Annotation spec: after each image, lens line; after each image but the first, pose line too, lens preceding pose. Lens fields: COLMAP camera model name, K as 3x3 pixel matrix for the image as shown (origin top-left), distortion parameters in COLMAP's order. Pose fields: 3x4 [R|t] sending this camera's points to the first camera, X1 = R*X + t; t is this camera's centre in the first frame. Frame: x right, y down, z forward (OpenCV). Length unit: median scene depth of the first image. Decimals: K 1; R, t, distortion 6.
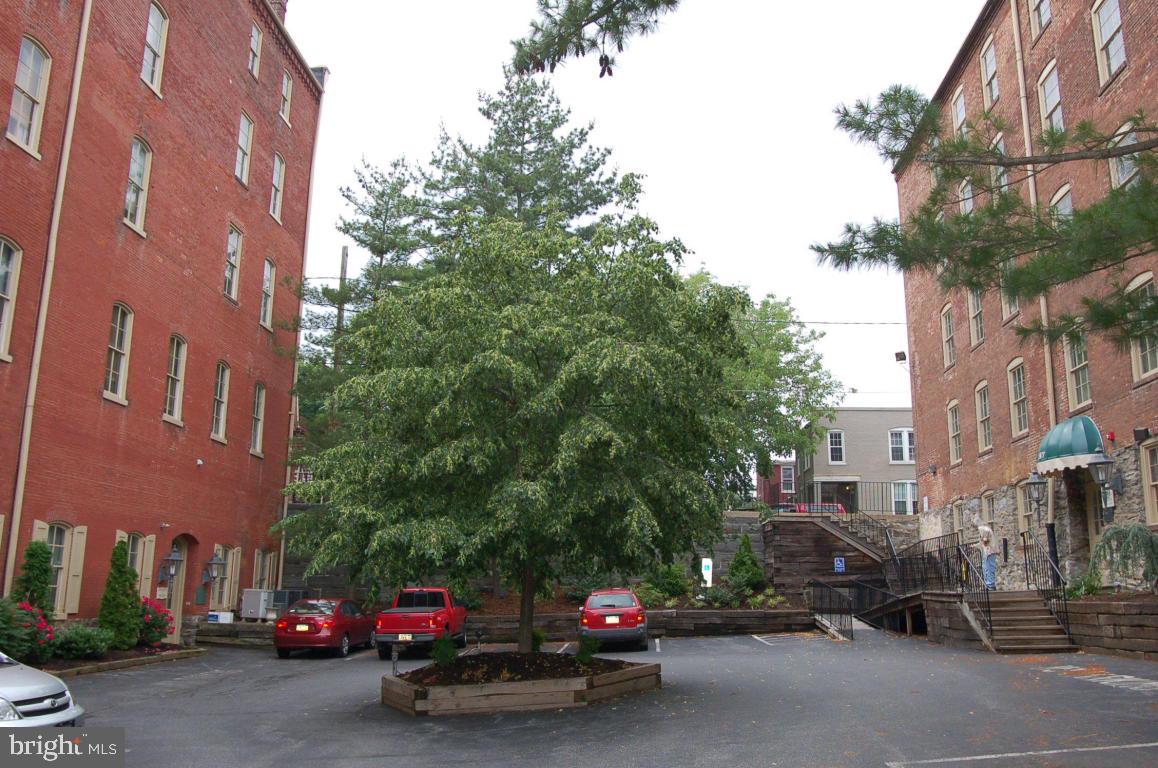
lens RADIAL K [[972.3, 0, 580.6], [0, 972.3, 383.9], [0, 0, 1]] dist [-0.068412, 0.012851]
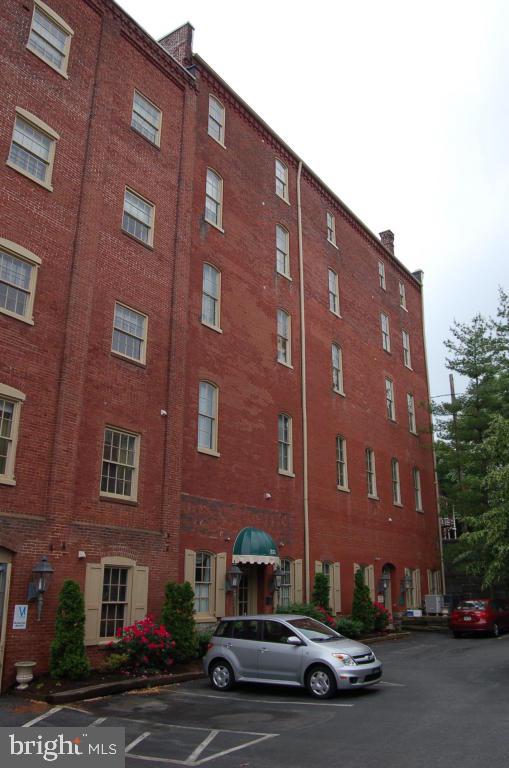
lens RADIAL K [[644.9, 0, 253.8], [0, 644.9, 381.5], [0, 0, 1]] dist [-0.068412, 0.012851]
pose [[0.853205, -0.174377, -0.491562, -0.002690], [0.118679, 0.982641, -0.142591, -0.024659], [0.507894, 0.063321, 0.859089, -0.105168]]
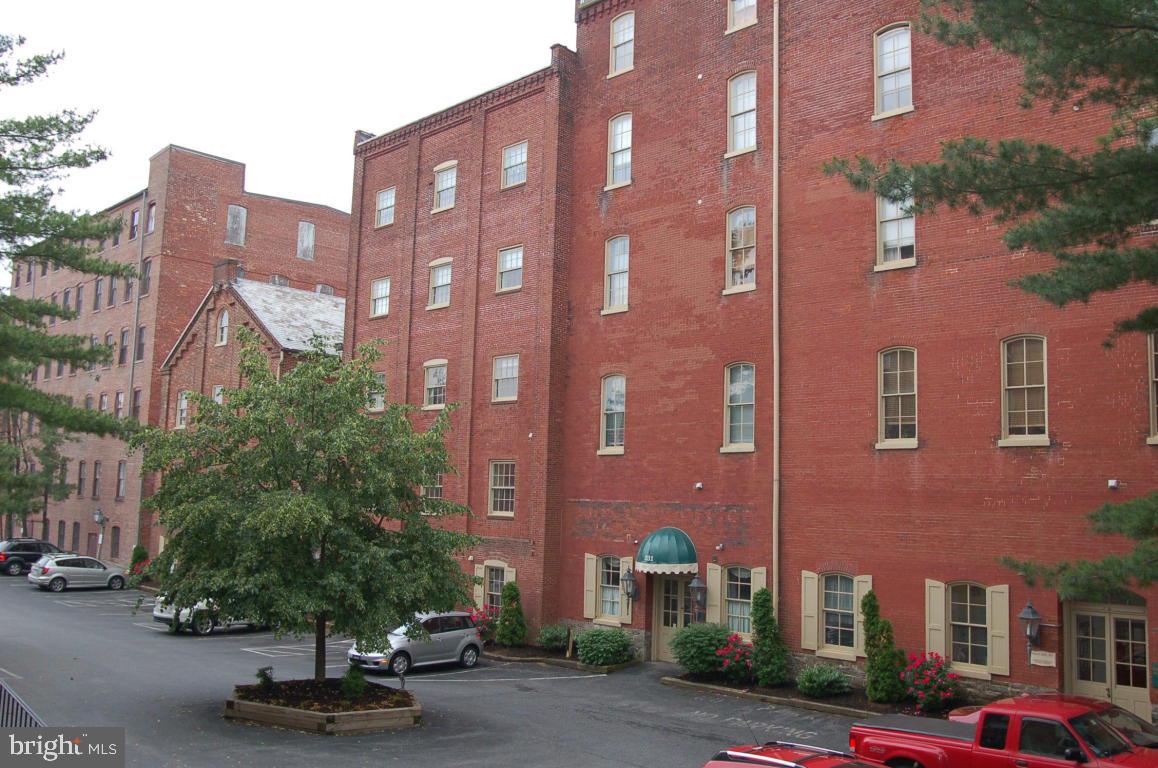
lens RADIAL K [[972.3, 0, 578.8], [0, 972.3, 387.0], [0, 0, 1]] dist [-0.068412, 0.012851]
pose [[-0.652266, -0.116071, -0.749051, 0.404343], [0.127637, 0.957276, -0.259481, 0.148135], [0.747167, -0.264857, -0.609584, 1.165290]]
